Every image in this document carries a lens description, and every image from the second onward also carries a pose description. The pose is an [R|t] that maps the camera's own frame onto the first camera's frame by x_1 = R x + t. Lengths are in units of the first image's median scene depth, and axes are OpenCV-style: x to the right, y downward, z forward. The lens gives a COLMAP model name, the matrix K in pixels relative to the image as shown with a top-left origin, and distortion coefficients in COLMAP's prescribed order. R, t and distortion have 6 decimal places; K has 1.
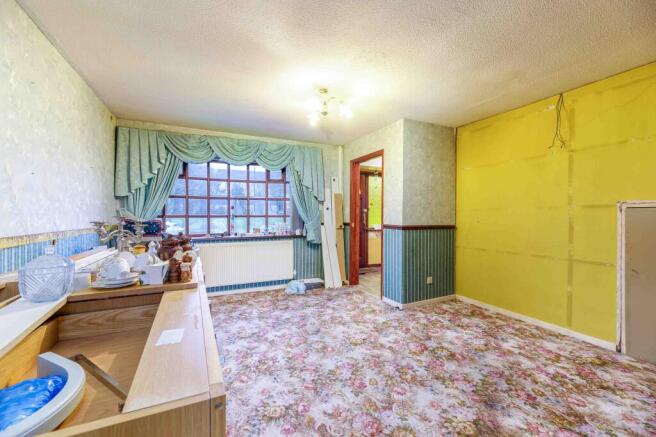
lens RADIAL K [[265.4, 0, 319.2], [0, 265.4, 216.8], [0, 0, 1]] dist [0.002016, 0.000243]
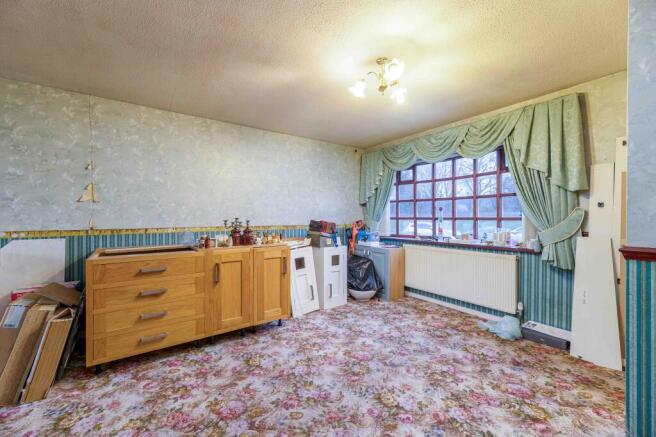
lens RADIAL K [[265.4, 0, 319.2], [0, 265.4, 216.8], [0, 0, 1]] dist [0.002016, 0.000243]
pose [[0.170022, -0.001467, -0.985439, 0.708623], [-0.005487, 0.999982, -0.002435, -0.005992], [0.985425, 0.005821, 0.170011, 0.624464]]
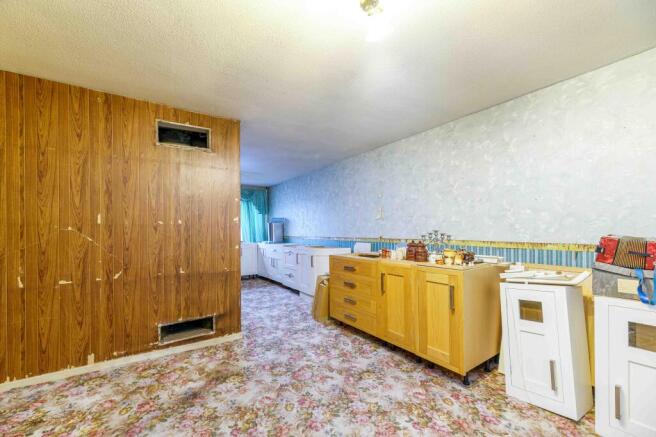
lens RADIAL K [[268.5, 0, 320.4], [0, 268.5, 228.7], [0, 0, 1]] dist [0.002001, 0.000209]
pose [[-0.989162, 0.003622, -0.146784, 0.157233], [0.003342, 0.999992, 0.002155, -0.011521], [0.146791, 0.001641, -0.989166, 1.326293]]
